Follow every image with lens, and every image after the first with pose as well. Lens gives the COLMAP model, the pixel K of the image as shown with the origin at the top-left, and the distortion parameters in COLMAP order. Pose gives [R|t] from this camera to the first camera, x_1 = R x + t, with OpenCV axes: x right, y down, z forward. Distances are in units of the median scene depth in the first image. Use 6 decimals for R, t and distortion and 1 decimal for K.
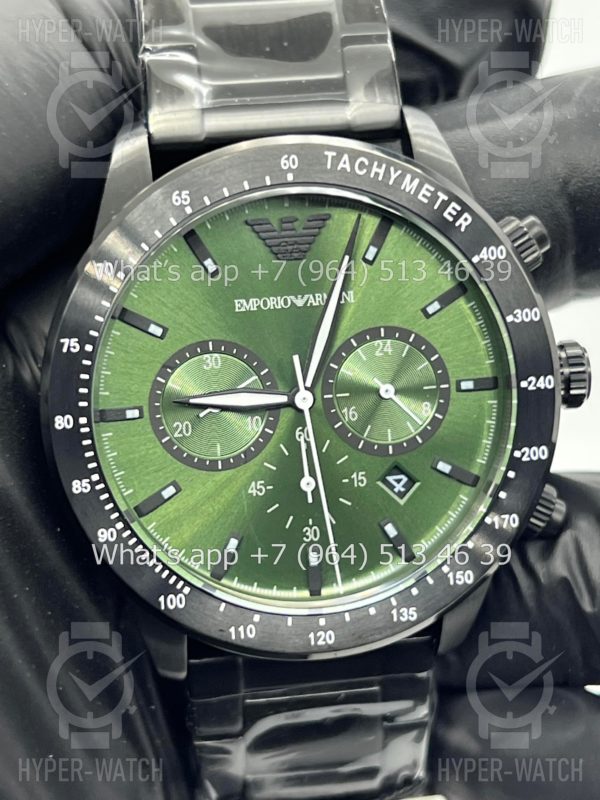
lens RADIAL K [[1894.6, 0, 274.2], [0, 1894.6, 410.4], [0, 0, 1]] dist [0.252806, 0.000000]
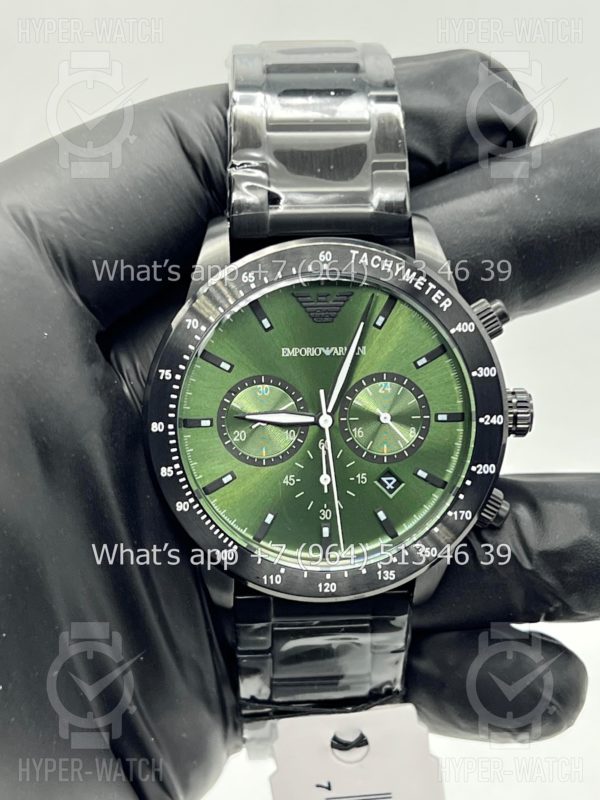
lens RADIAL K [[1894.6, 0, 275.2], [0, 1894.6, 412.0], [0, 0, 1]] dist [0.252806, 0.000000]
pose [[0.996154, 0.067334, -0.056058, 0.057177], [-0.064826, 0.996863, 0.045403, -0.074473], [0.058939, -0.041594, 0.997395, -0.423828]]
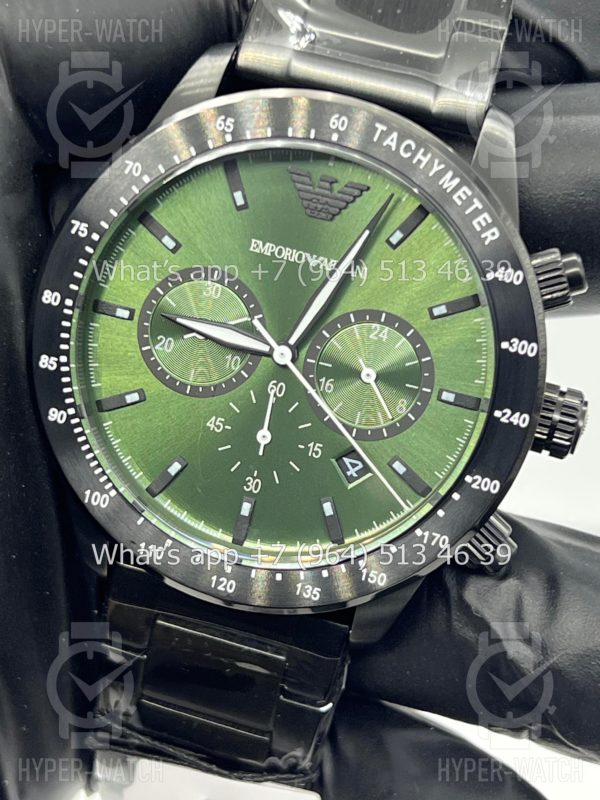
lens RADIAL K [[1894.6, 0, 284.2], [0, 1894.6, 417.5], [0, 0, 1]] dist [0.252806, 0.000000]
pose [[0.915627, 0.331848, -0.226946, 0.253592], [-0.326107, 0.943199, 0.063481, -0.038250], [0.235121, 0.015883, 0.971836, 0.026985]]
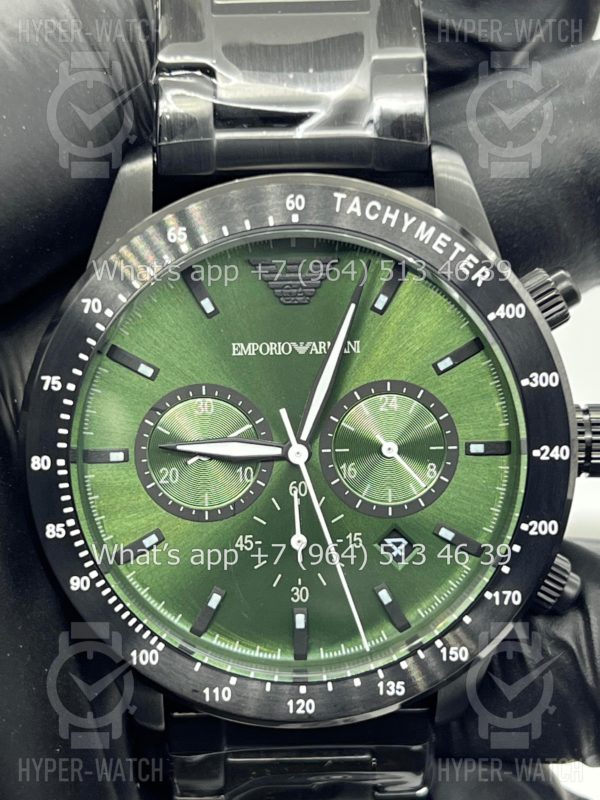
lens RADIAL K [[1894.6, 0, 280.5], [0, 1894.6, 411.5], [0, 0, 1]] dist [0.252806, 0.000000]
pose [[0.992955, 0.068516, -0.096672, 0.095994], [-0.063966, 0.996728, 0.049413, -0.072204], [0.099742, -0.042881, 0.994089, 0.064917]]
